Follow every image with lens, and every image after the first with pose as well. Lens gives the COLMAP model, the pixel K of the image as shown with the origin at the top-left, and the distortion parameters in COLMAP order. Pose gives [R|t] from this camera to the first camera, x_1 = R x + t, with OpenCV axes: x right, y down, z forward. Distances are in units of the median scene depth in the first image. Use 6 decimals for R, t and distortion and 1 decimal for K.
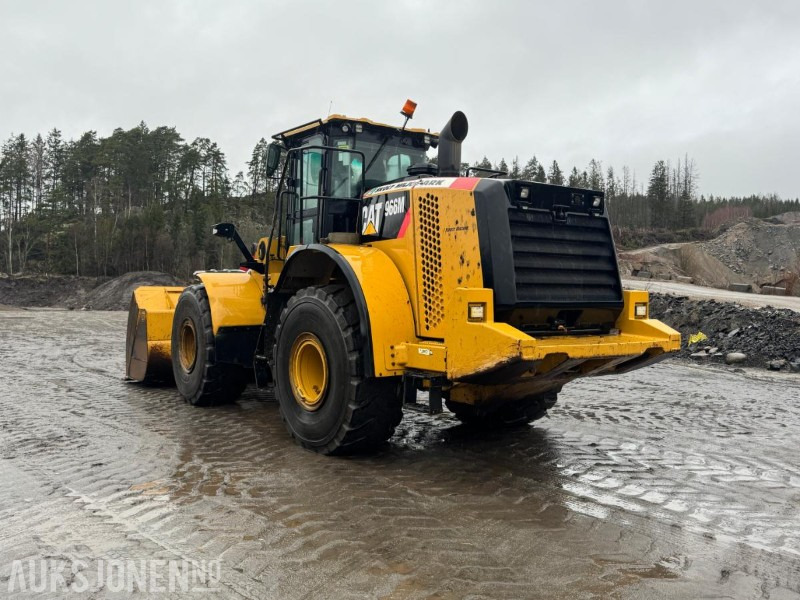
lens RADIAL K [[708.0, 0, 400.0], [0, 708.0, 300.0], [0, 0, 1]] dist [0.145580, -0.248557]
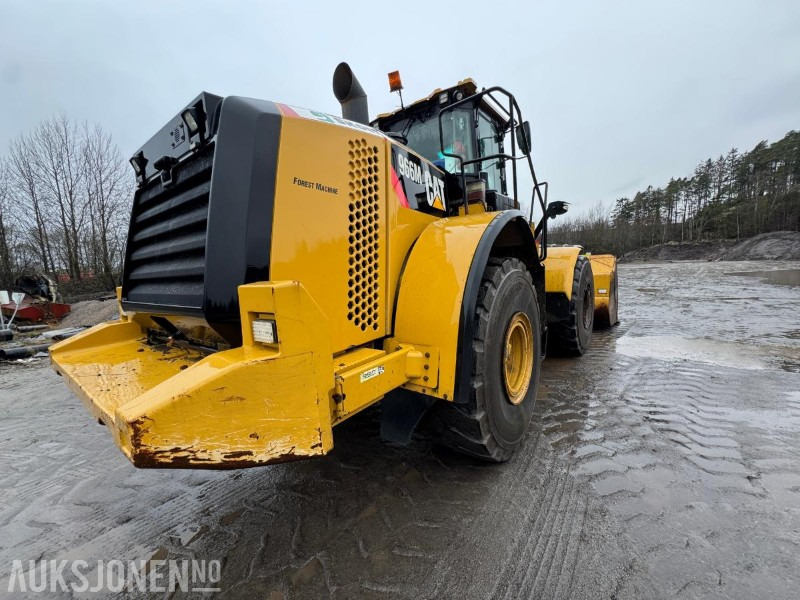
lens RADIAL K [[319.7, 0, 400.5], [0, 319.7, 301.8], [0, 0, 1]] dist [-0.002436, -0.000100]
pose [[0.285442, 0.079796, -0.955068, 0.433123], [0.051573, 0.993805, 0.098446, -0.023020], [0.957007, -0.077356, 0.279558, 0.876827]]
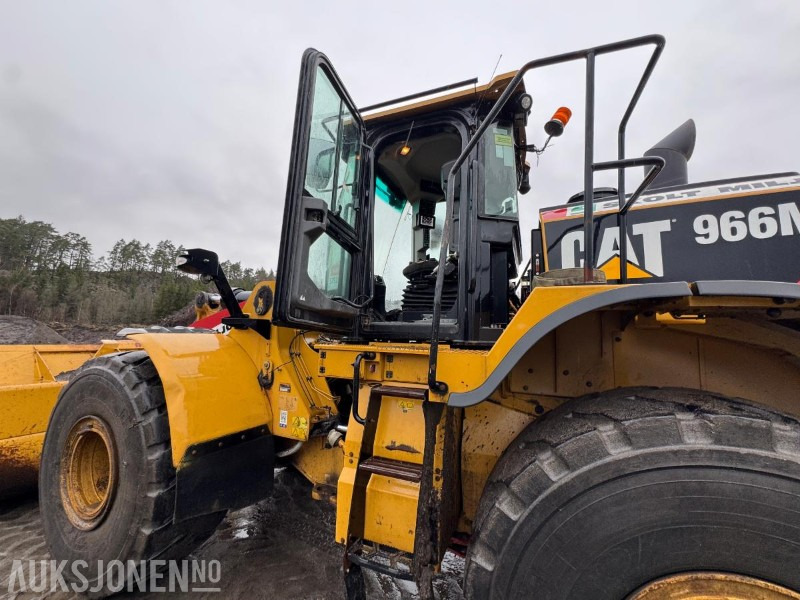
lens RADIAL K [[319.7, 0, 400.5], [0, 319.7, 301.8], [0, 0, 1]] dist [-0.002436, -0.000100]
pose [[0.852092, 0.071878, 0.518433, -0.283132], [-0.012908, 0.993110, -0.116475, -0.042444], [-0.523233, 0.092556, 0.847149, 0.823762]]
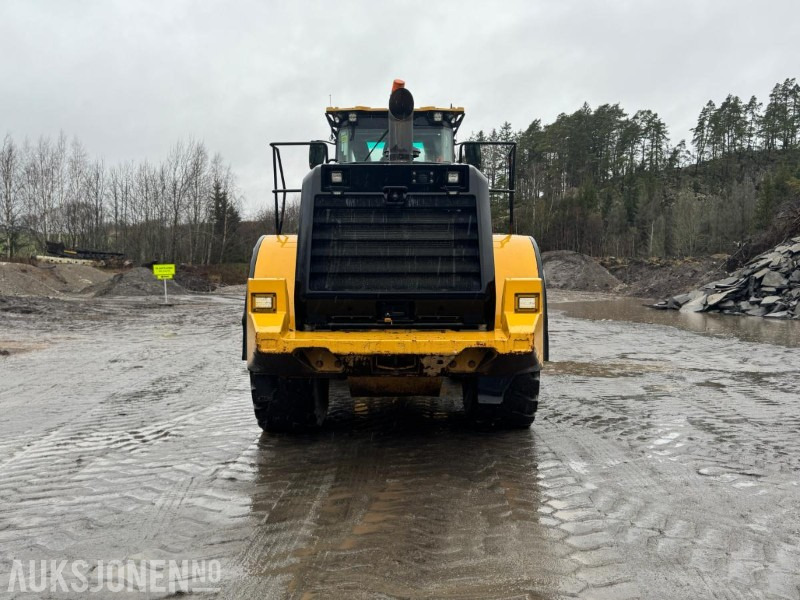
lens RADIAL K [[708.0, 0, 400.0], [0, 708.0, 300.0], [0, 0, 1]] dist [0.145580, -0.248557]
pose [[0.811476, 0.017905, -0.584112, 0.588774], [0.000904, 0.999491, 0.031895, -0.012714], [0.584386, -0.026410, 0.811046, 0.203861]]
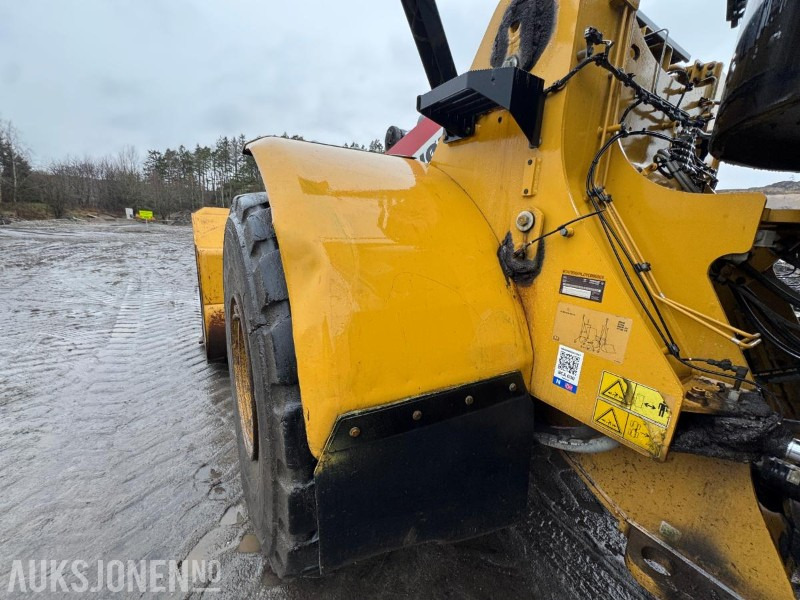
lens RADIAL K [[319.7, 0, 400.5], [0, 319.7, 301.8], [0, 0, 1]] dist [-0.002436, -0.000100]
pose [[0.998883, 0.046099, -0.010338, -0.270157], [-0.042727, 0.974860, 0.218681, -0.009332], [0.020159, -0.217995, 0.975742, 1.051111]]
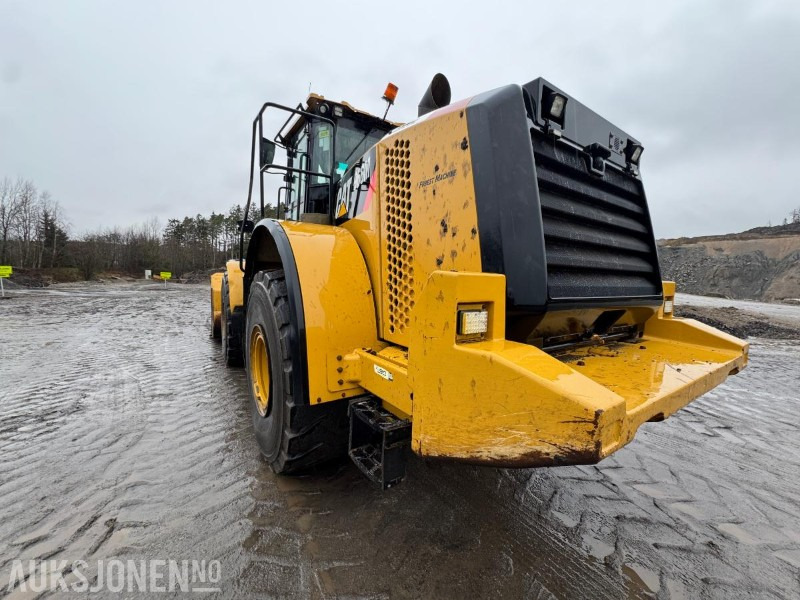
lens RADIAL K [[319.7, 0, 400.5], [0, 319.7, 301.8], [0, 0, 1]] dist [-0.002436, -0.000100]
pose [[0.999416, 0.016472, -0.029926, 0.044557], [-0.014655, 0.998095, 0.059937, -0.006172], [0.030856, -0.059464, 0.997753, 0.540393]]
